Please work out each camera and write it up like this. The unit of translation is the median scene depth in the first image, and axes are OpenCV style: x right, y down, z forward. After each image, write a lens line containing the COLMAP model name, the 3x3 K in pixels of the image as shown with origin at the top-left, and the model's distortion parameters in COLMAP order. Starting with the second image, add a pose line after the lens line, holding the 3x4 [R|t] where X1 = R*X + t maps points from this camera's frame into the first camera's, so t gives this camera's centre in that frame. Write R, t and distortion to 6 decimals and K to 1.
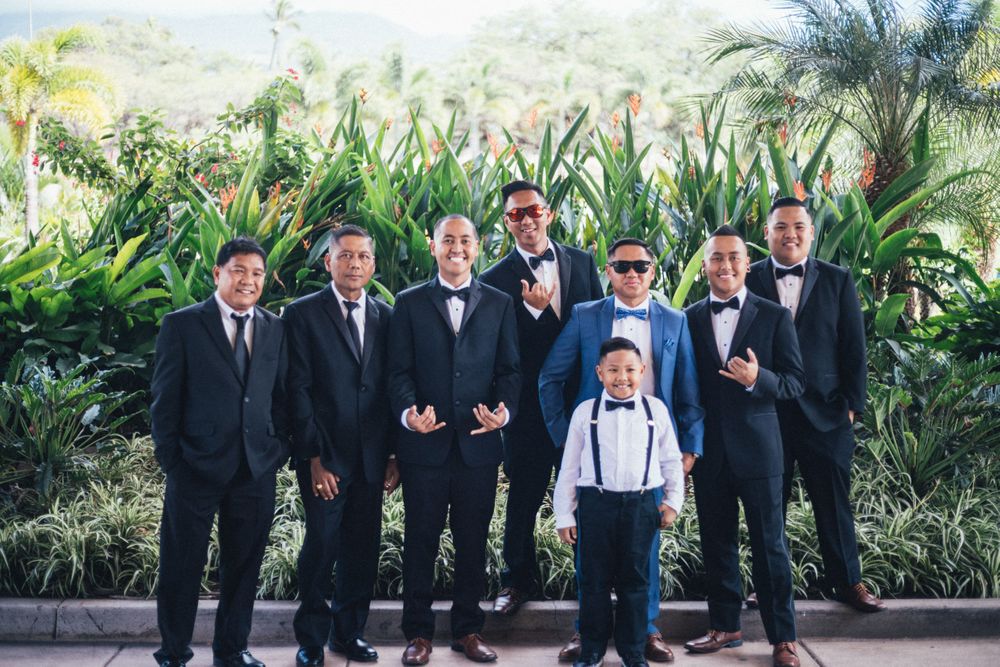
lens RADIAL K [[1607.9, 0, 500.0], [0, 1607.9, 333.9], [0, 0, 1]] dist [-0.143949, 0.000000]
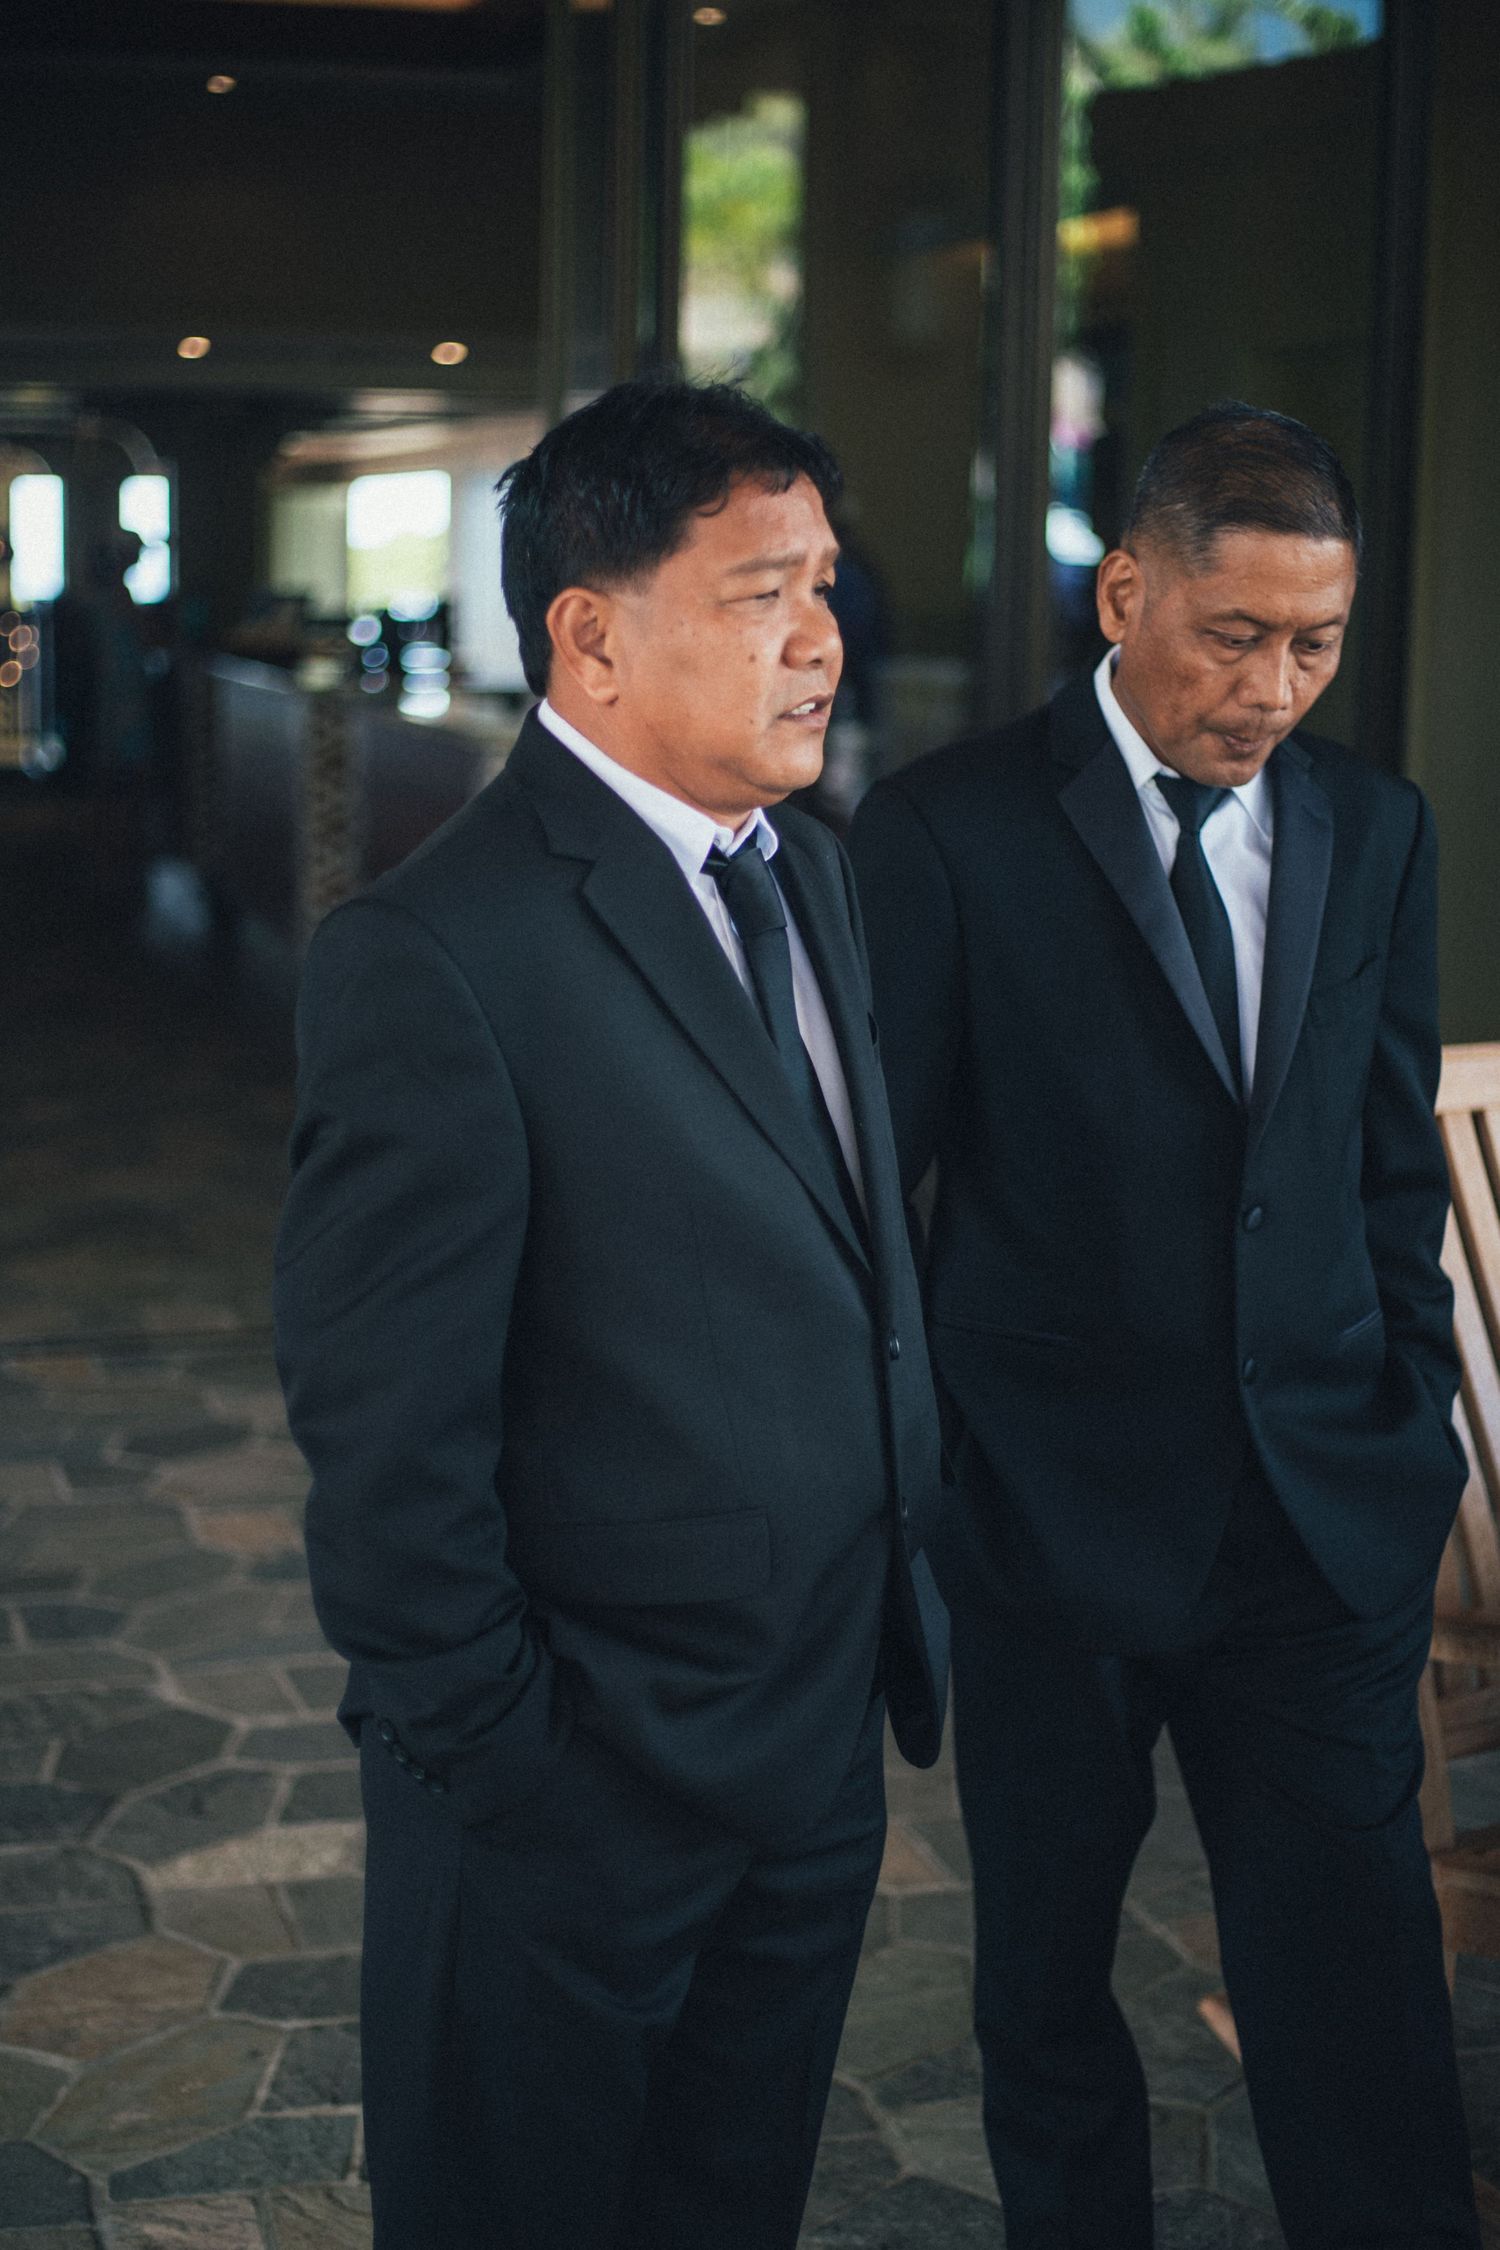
lens RADIAL K [[3617.9, 0, 750.1], [0, 3617.9, 1126.2], [0, 0, 1]] dist [-0.143949, 0.000000]
pose [[0.975903, 0.001381, -0.218202, -0.049594], [-0.001576, 0.999998, -0.000723, 0.023363], [0.218200, 0.001049, 0.975903, 0.557530]]
